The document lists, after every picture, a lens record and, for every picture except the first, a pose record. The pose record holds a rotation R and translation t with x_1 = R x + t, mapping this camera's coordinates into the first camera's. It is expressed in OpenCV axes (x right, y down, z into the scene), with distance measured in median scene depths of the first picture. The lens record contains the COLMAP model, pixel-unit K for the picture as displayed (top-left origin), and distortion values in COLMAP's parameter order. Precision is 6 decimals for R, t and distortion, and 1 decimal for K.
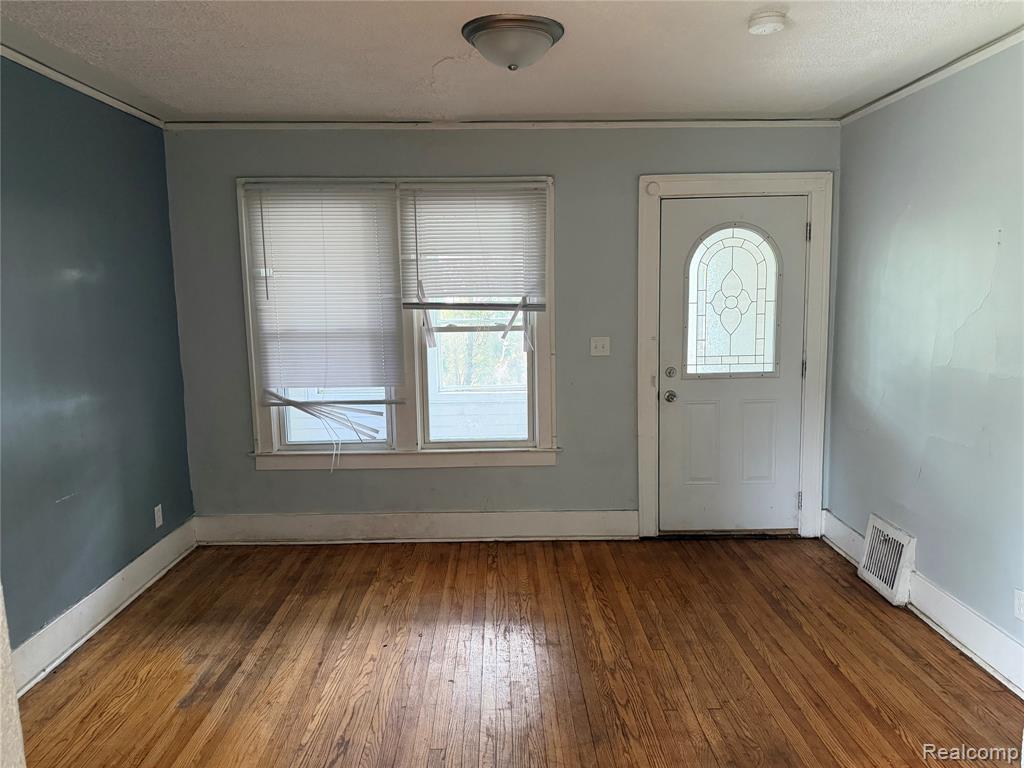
lens RADIAL K [[705.7, 0, 512.0], [0, 705.7, 384.0], [0, 0, 1]] dist [0.083767, -0.104880]
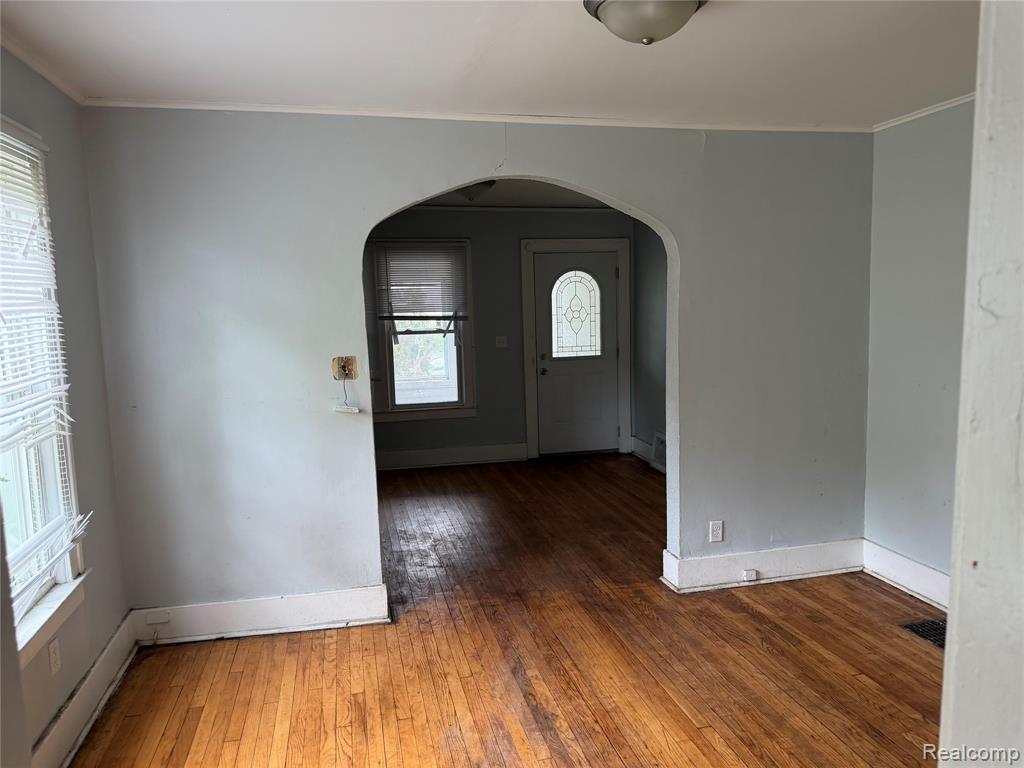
lens RADIAL K [[705.7, 0, 512.0], [0, 705.7, 384.0], [0, 0, 1]] dist [0.083767, -0.104880]
pose [[0.977012, -0.030220, 0.211032, -0.200001], [0.036391, 0.999014, -0.025421, 0.087521], [-0.210056, 0.032516, 0.977149, -0.603523]]
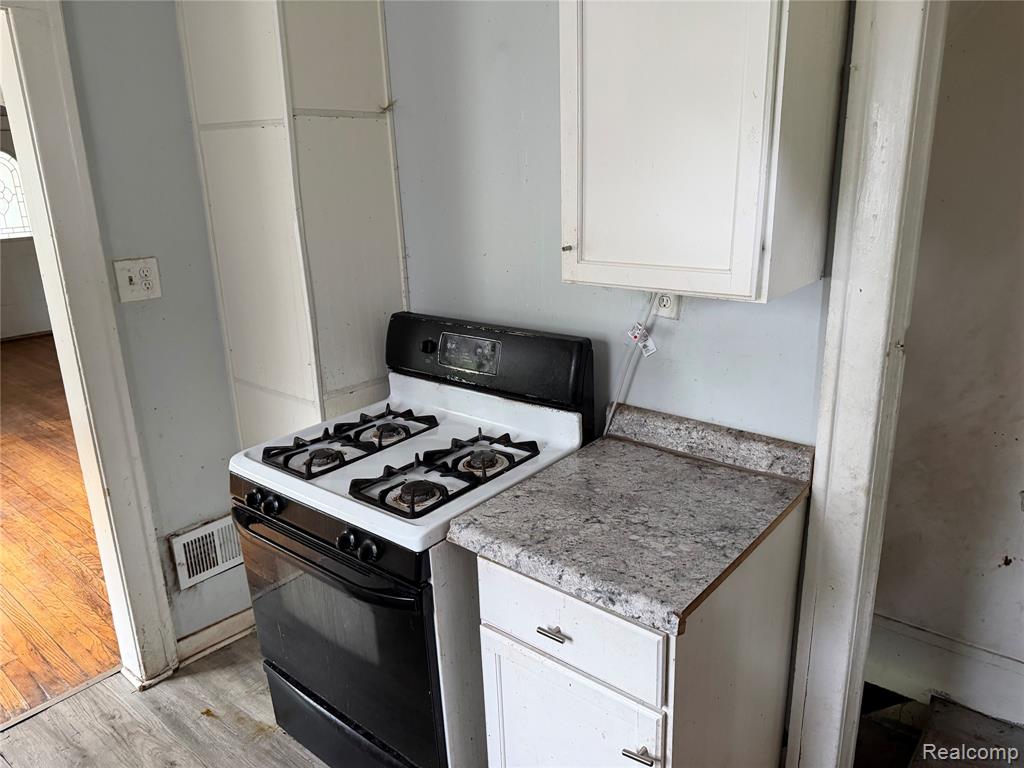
lens RADIAL K [[705.7, 0, 512.0], [0, 705.7, 384.0], [0, 0, 1]] dist [0.083767, -0.104880]
pose [[0.648061, -0.217259, 0.729942, -0.233348], [0.117603, 0.975499, 0.185935, 0.146313], [-0.752454, -0.034654, 0.657733, -1.022483]]
